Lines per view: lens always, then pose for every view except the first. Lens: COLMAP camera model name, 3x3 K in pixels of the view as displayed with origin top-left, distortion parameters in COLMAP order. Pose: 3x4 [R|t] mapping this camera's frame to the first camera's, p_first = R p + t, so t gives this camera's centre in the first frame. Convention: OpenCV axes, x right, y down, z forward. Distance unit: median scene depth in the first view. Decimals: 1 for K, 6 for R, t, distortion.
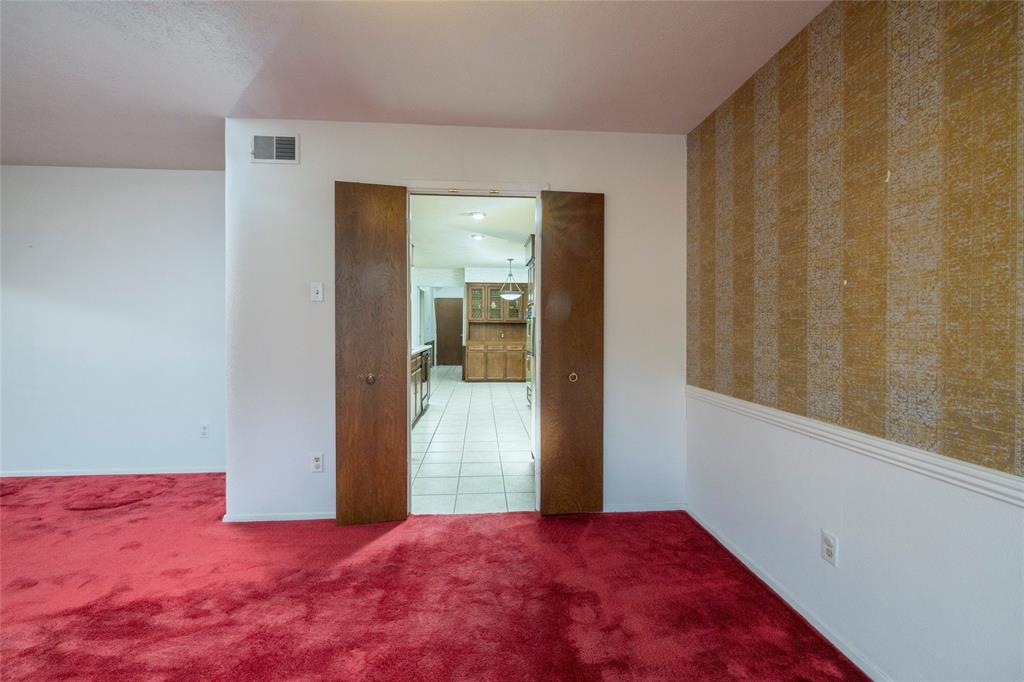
lens RADIAL K [[423.7, 0, 509.2], [0, 423.7, 330.3], [0, 0, 1]] dist [-0.000842, 0.000121]
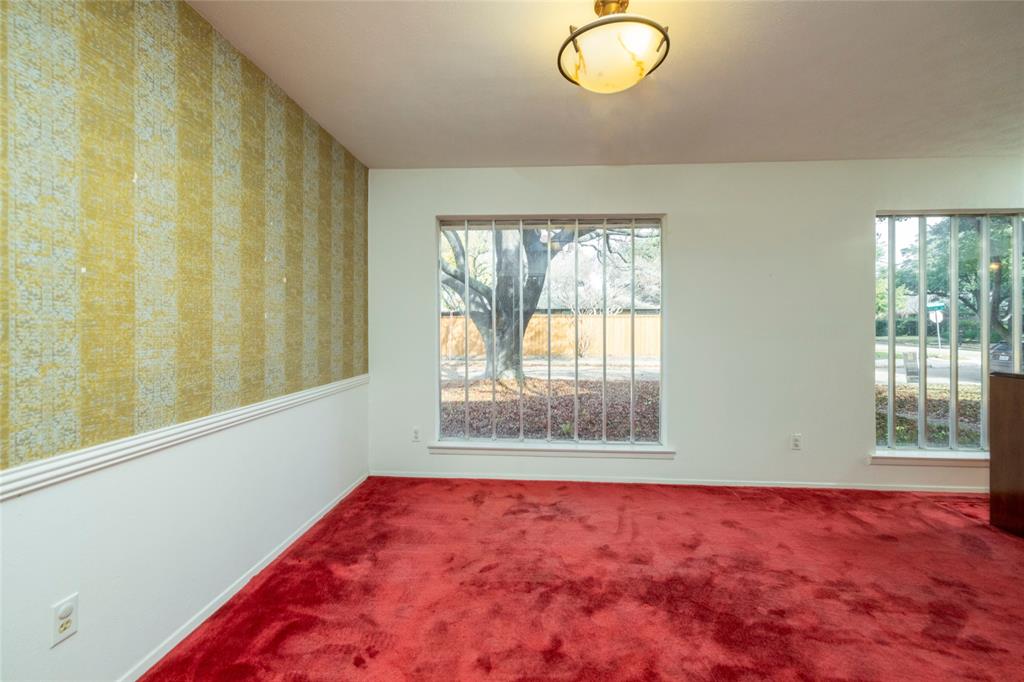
lens RADIAL K [[423.7, 0, 504.3], [0, 423.7, 334.0], [0, 0, 1]] dist [-0.000842, 0.000121]
pose [[-0.987919, -0.010784, 0.154595, -0.145398], [-0.007195, 0.999692, 0.023753, -0.017814], [-0.154804, 0.022354, -0.987692, 1.865025]]
